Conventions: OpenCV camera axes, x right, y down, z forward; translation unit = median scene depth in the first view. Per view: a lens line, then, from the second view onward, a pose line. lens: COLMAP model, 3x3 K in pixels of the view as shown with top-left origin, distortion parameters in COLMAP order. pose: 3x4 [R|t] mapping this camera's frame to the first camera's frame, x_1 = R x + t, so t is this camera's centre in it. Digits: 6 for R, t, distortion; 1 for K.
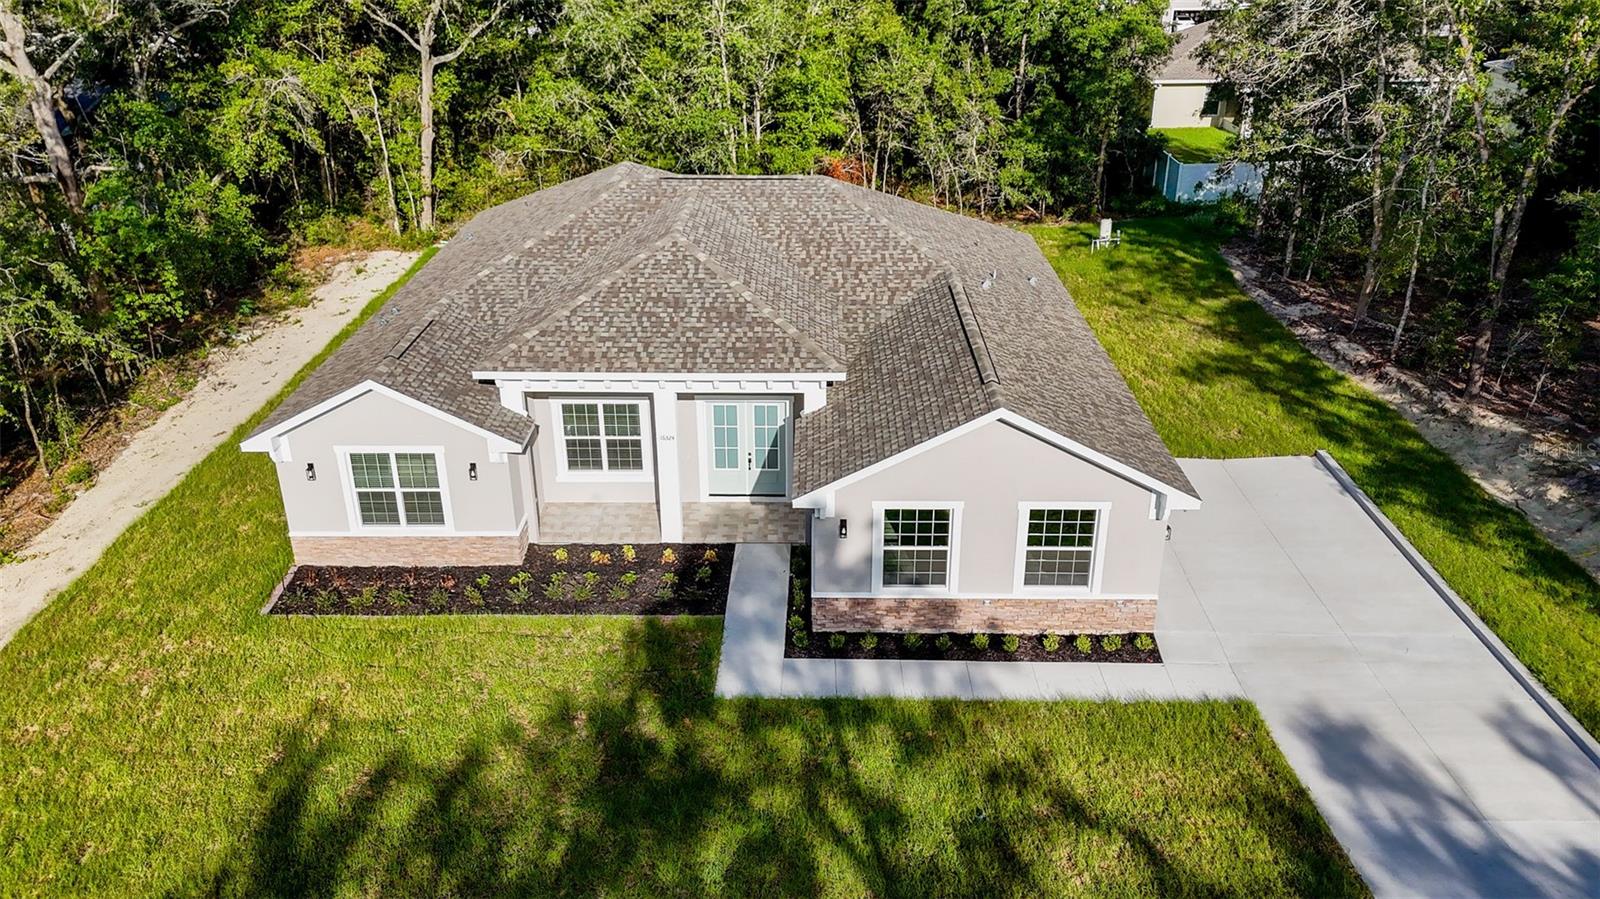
lens RADIAL K [[1209.3, 0, 803.0], [0, 1209.3, 444.0], [0, 0, 1]] dist [0.089073, -0.121617]
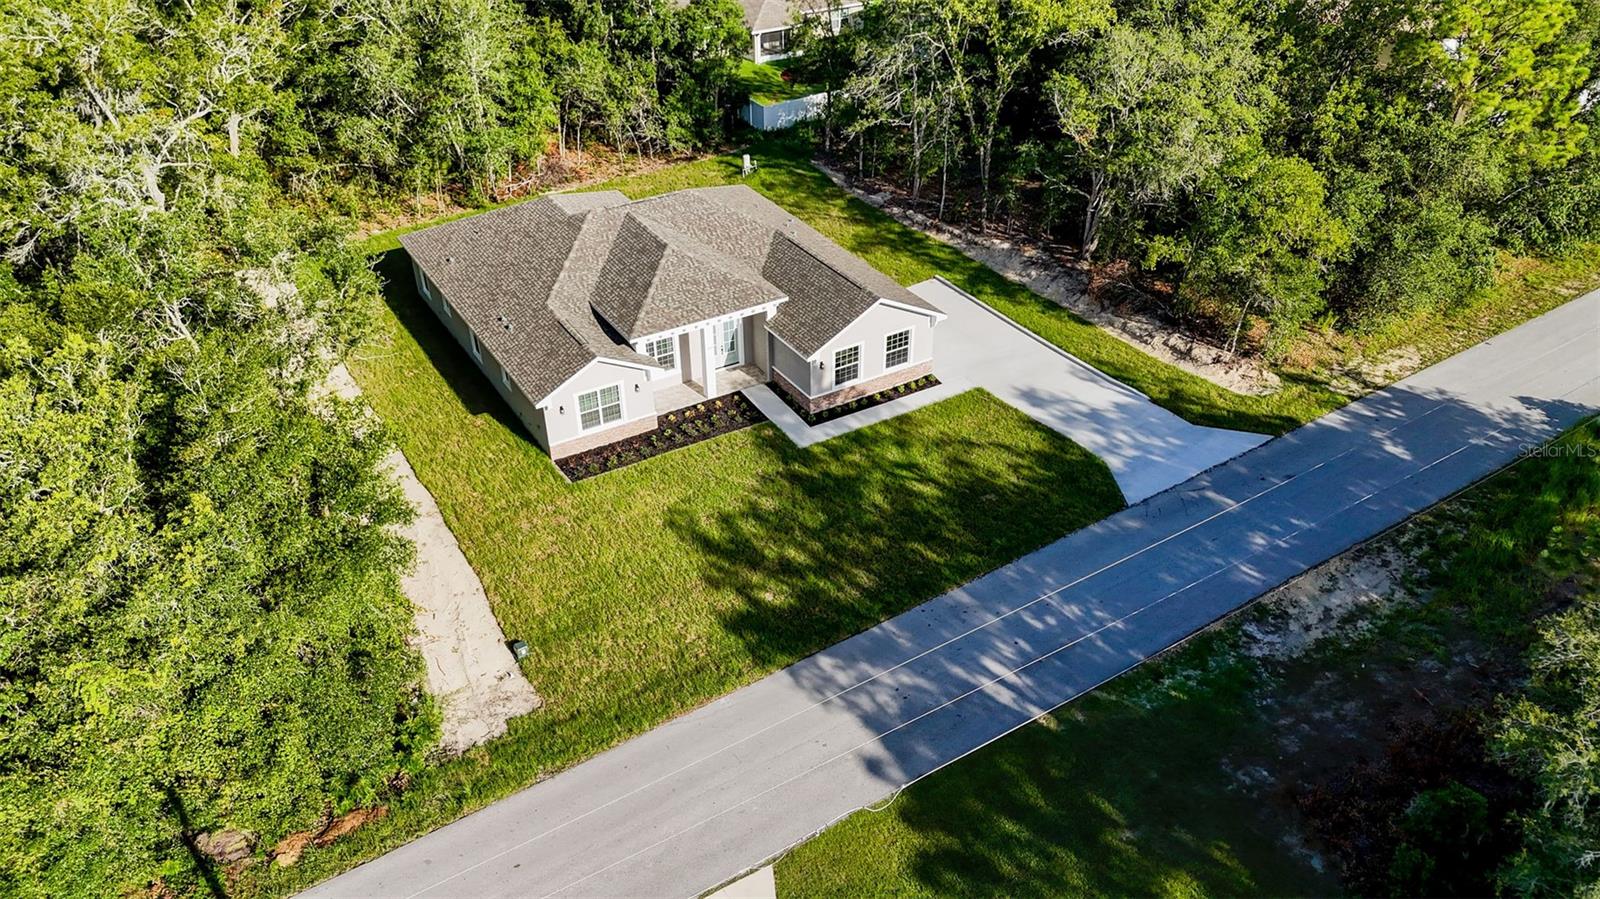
lens RADIAL K [[1209.3, 0, 803.0], [0, 1209.3, 444.0], [0, 0, 1]] dist [0.089073, -0.121617]
pose [[0.844128, -0.294023, 0.448328, -0.954896], [0.220918, 0.952672, 0.208831, -0.245515], [-0.488511, -0.077236, 0.869133, -0.880247]]
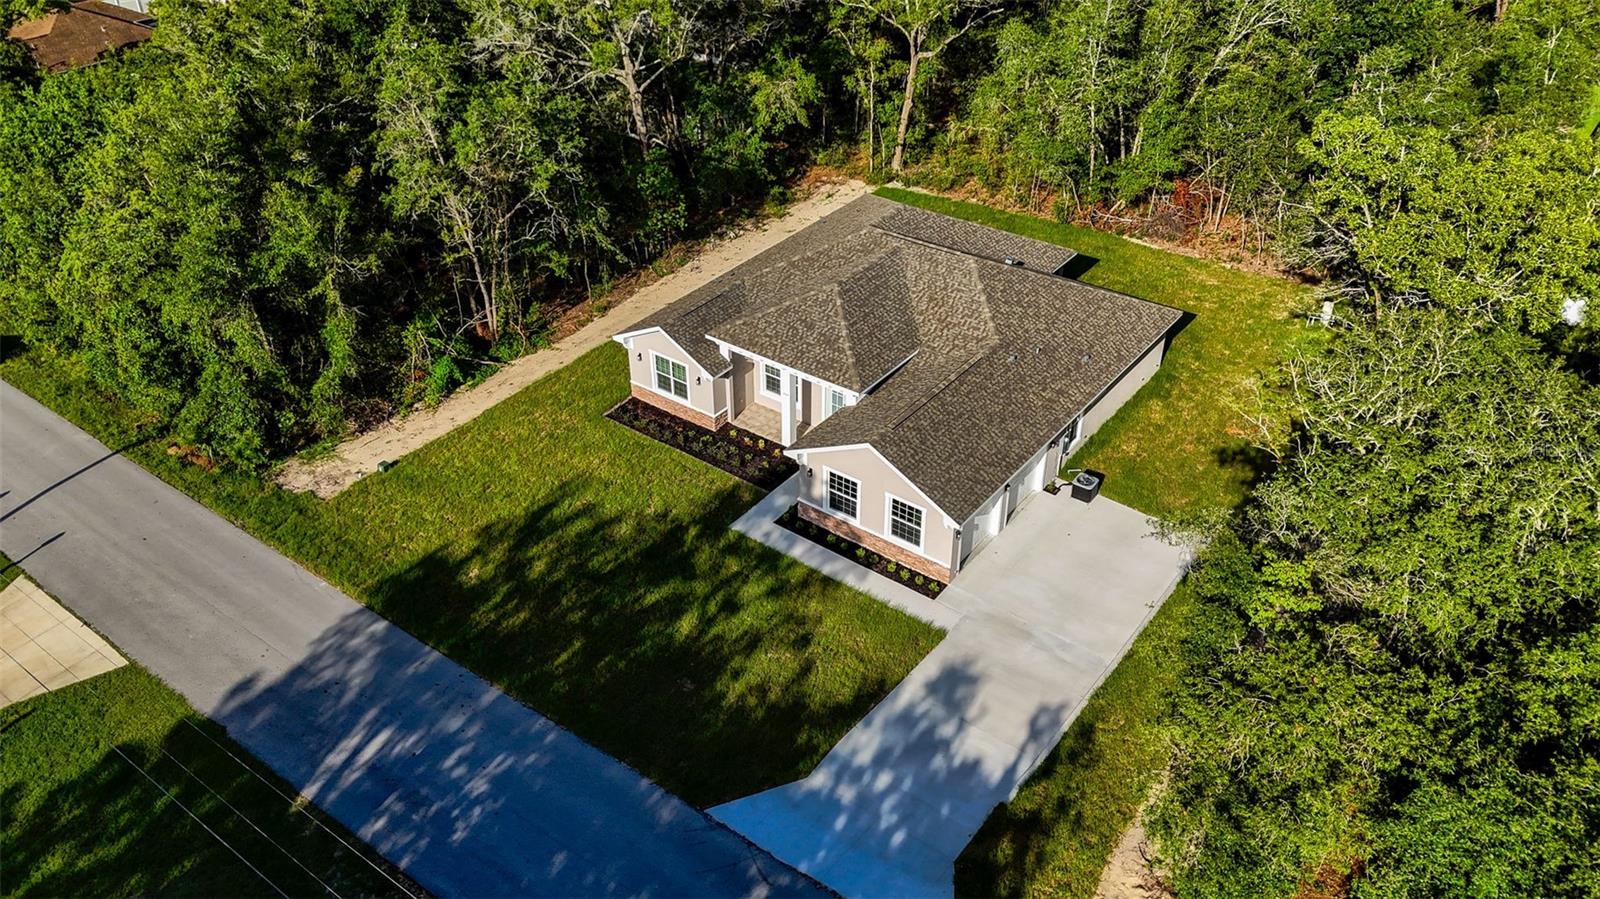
lens RADIAL K [[1209.3, 0, 803.0], [0, 1209.3, 444.0], [0, 0, 1]] dist [0.089073, -0.121617]
pose [[0.800677, 0.338767, -0.494118, 0.874764], [-0.244134, 0.937684, 0.247278, -0.408625], [0.547096, -0.077359, 0.833487, -0.575425]]
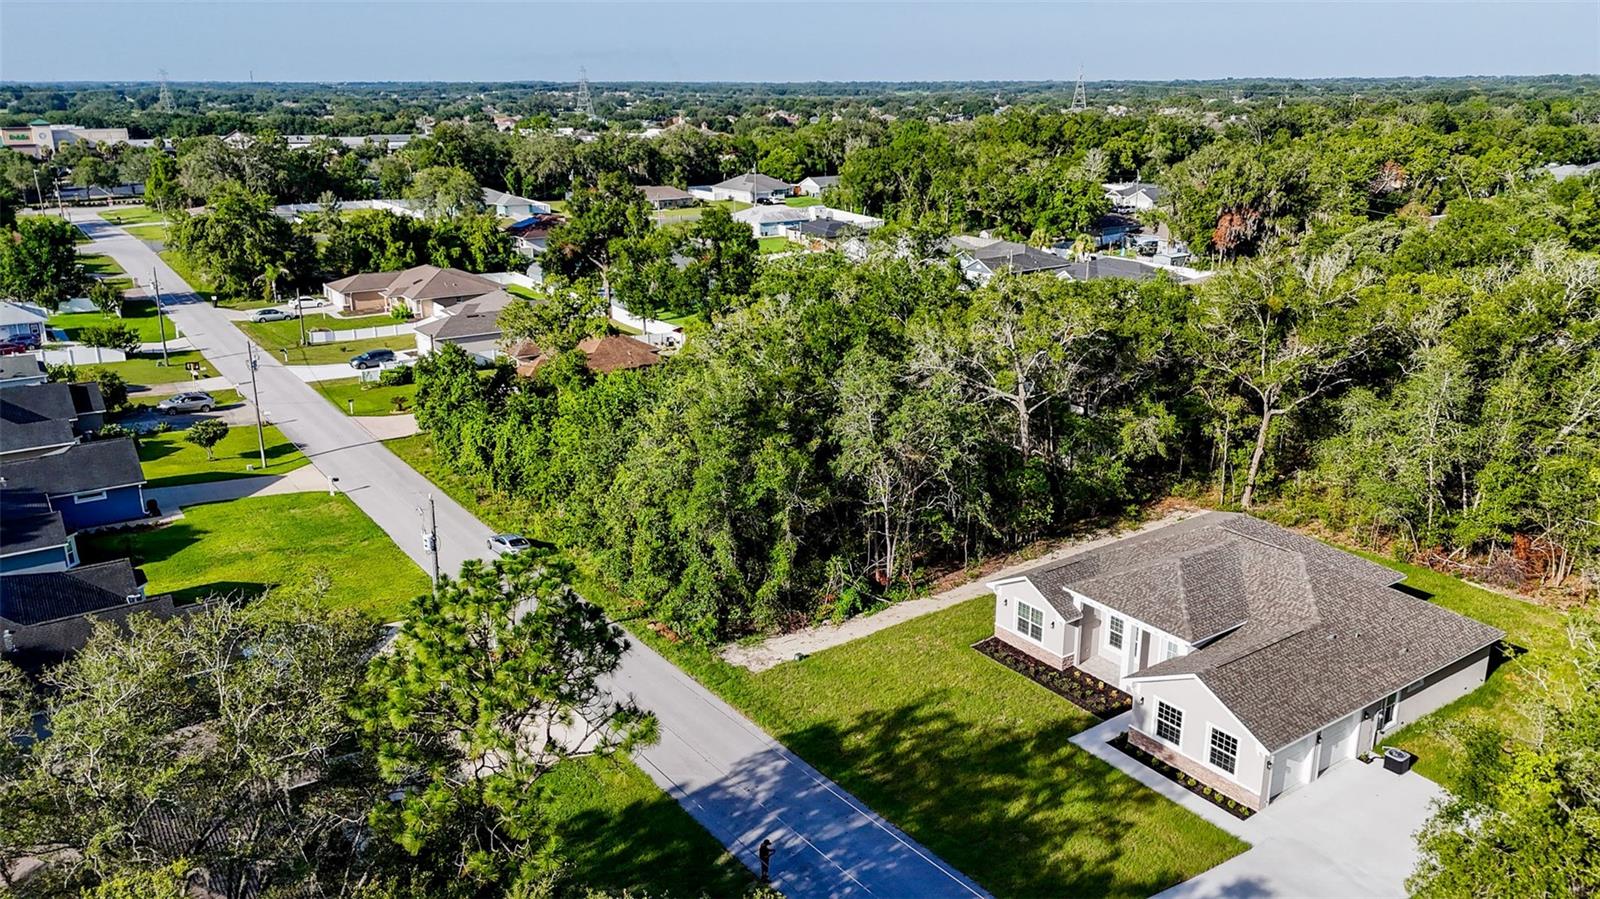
lens RADIAL K [[1209.3, 0, 803.0], [0, 1209.3, 444.0], [0, 0, 1]] dist [0.089073, -0.121617]
pose [[0.582868, 0.239859, -0.776358, 1.228927], [-0.334929, 0.941419, 0.039400, -0.245638], [0.740329, 0.237059, 0.629059, -0.990018]]
